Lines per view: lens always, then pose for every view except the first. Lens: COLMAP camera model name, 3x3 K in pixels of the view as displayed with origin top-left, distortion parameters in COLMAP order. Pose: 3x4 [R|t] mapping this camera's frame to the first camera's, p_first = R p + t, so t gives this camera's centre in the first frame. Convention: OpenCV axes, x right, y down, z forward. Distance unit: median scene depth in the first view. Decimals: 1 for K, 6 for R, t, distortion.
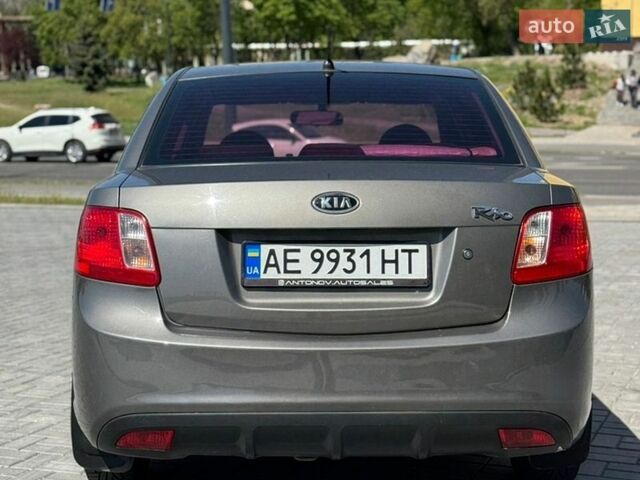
lens RADIAL K [[1163.3, 0, 320.0], [0, 1163.3, 240.0], [0, 0, 1]] dist [0.193789, -0.129402]
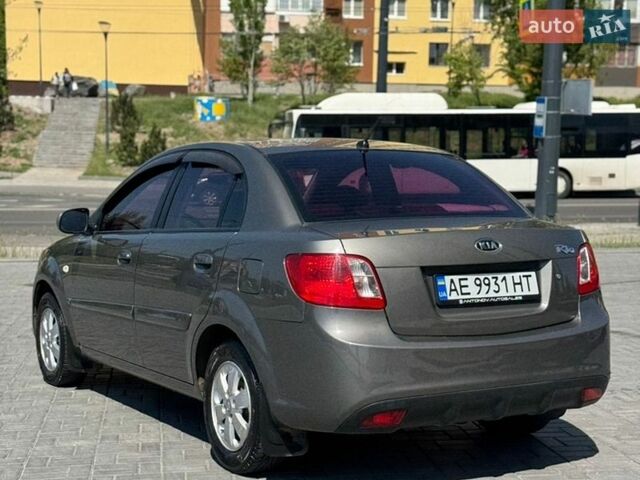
lens RADIAL K [[1163.3, 0, 320.0], [0, 1163.3, 240.0], [0, 0, 1]] dist [0.193789, -0.129402]
pose [[0.870311, -0.027776, 0.491719, -0.895917], [0.044271, 0.998779, -0.021939, -0.015861], [-0.490509, 0.040863, 0.870478, -0.183715]]
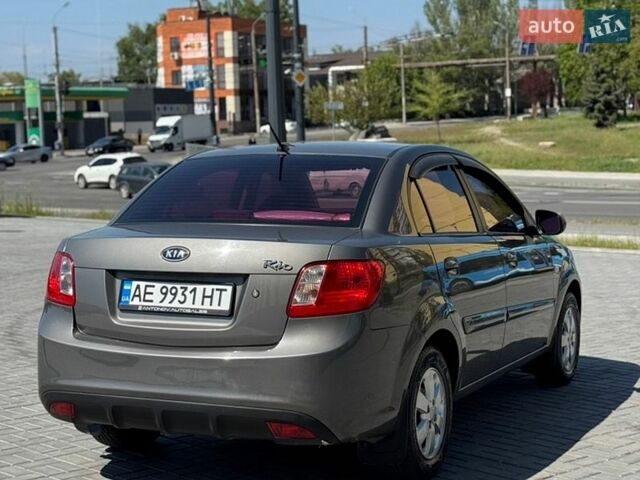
lens RADIAL K [[1163.3, 0, 320.0], [0, 1163.3, 240.0], [0, 0, 1]] dist [0.193789, -0.129402]
pose [[0.902942, 0.027416, -0.428887, 0.786299], [-0.039840, 0.999006, -0.020017, -0.027394], [0.427912, 0.035161, 0.903136, -0.219690]]
